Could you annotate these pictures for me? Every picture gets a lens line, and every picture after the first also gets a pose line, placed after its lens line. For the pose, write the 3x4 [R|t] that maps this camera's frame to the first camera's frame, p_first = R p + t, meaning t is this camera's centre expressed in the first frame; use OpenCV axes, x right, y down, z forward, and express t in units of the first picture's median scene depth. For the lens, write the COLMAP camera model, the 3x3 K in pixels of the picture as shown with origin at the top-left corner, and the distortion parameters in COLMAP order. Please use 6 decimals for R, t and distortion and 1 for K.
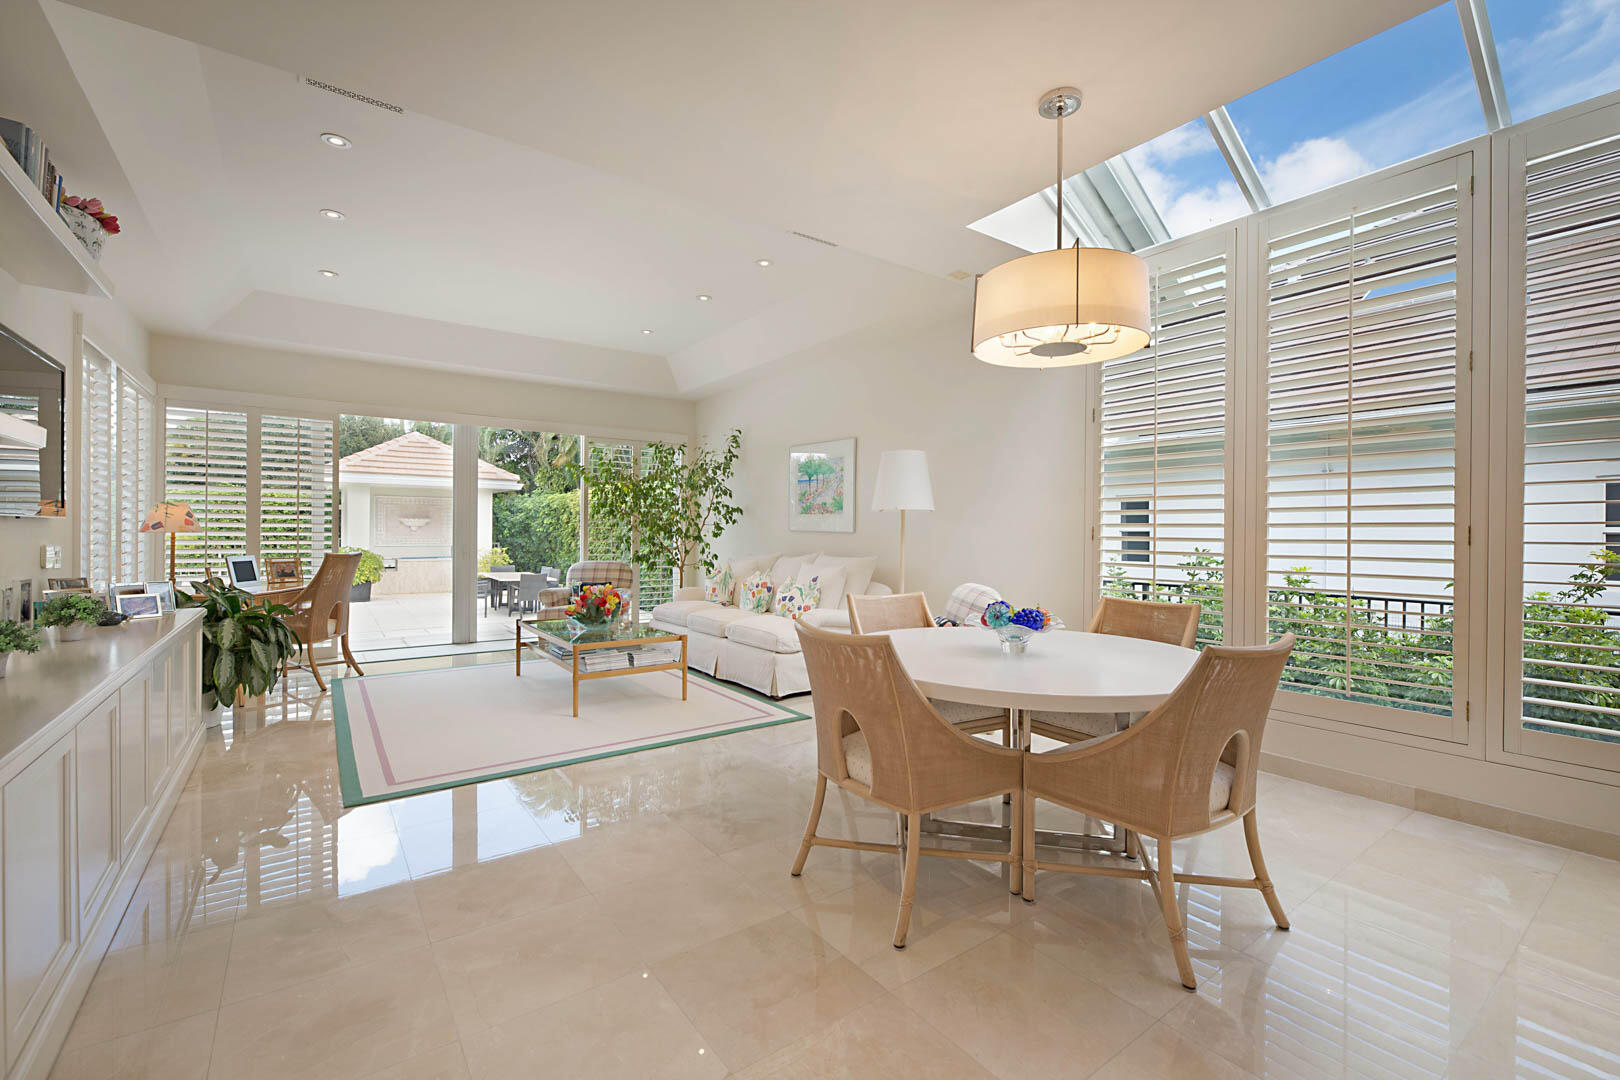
lens RADIAL K [[706.2, 0, 807.7], [0, 706.2, 541.6], [0, 0, 1]] dist [-0.003173, -0.000043]
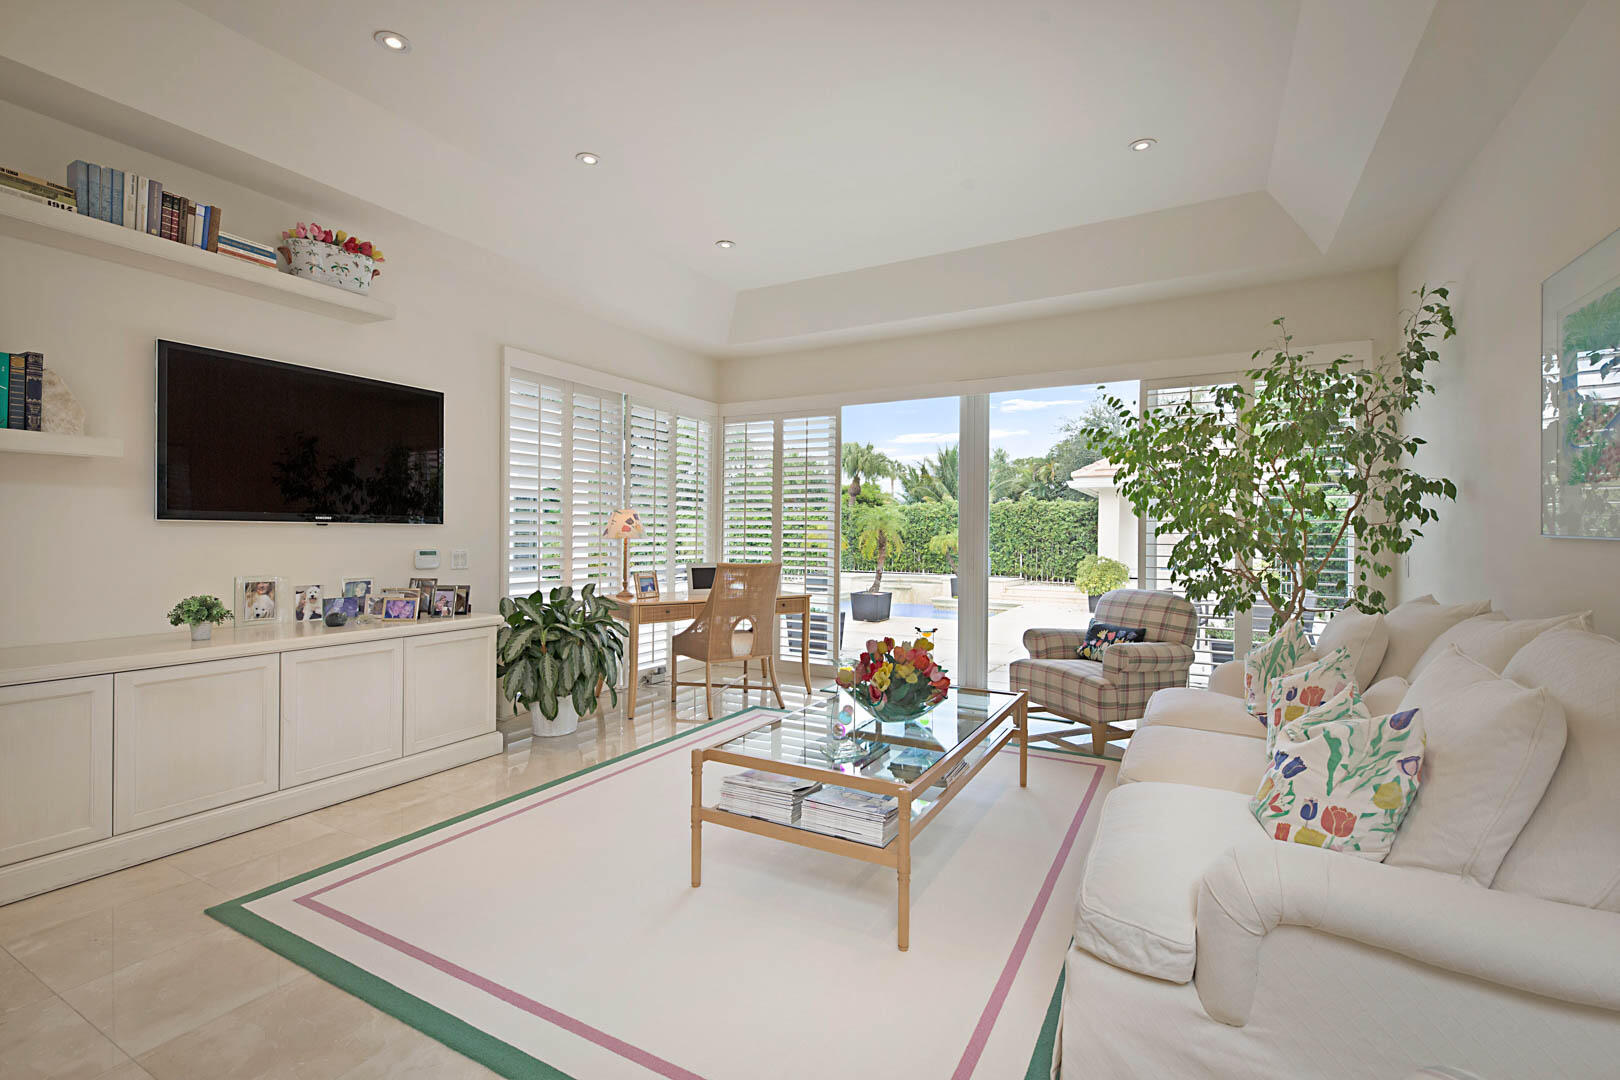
lens RADIAL K [[712.2, 0, 816.6], [0, 712.2, 532.3], [0, 0, 1]] dist [-0.003978, -0.000511]
pose [[0.432741, -0.007019, -0.901491, 0.163226], [-0.015916, 0.999754, -0.015424, -0.008936], [0.901378, 0.021023, 0.432523, 0.720878]]
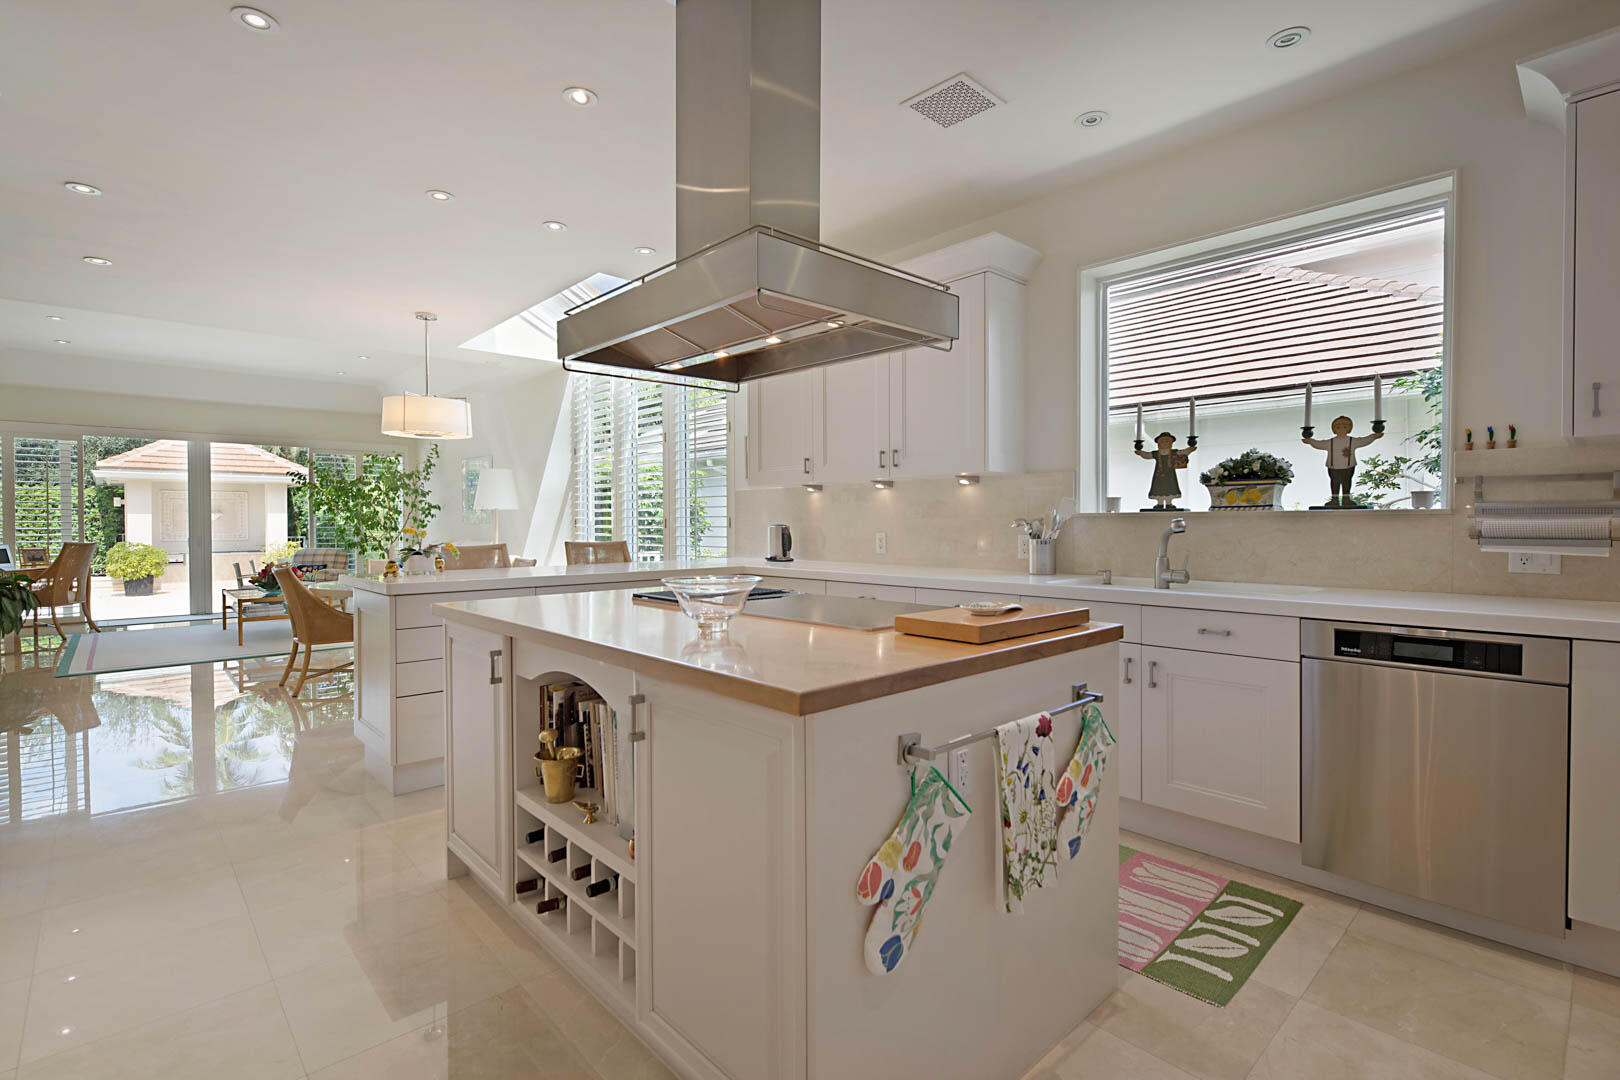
lens RADIAL K [[788.1, 0, 819.6], [0, 788.1, 545.8], [0, 0, 1]] dist [-0.000674, 0.000507]
pose [[0.993212, -0.013473, 0.115539, 0.606300], [0.011586, 0.999789, 0.016985, 0.014070], [-0.115743, -0.015531, 0.993158, -0.704305]]
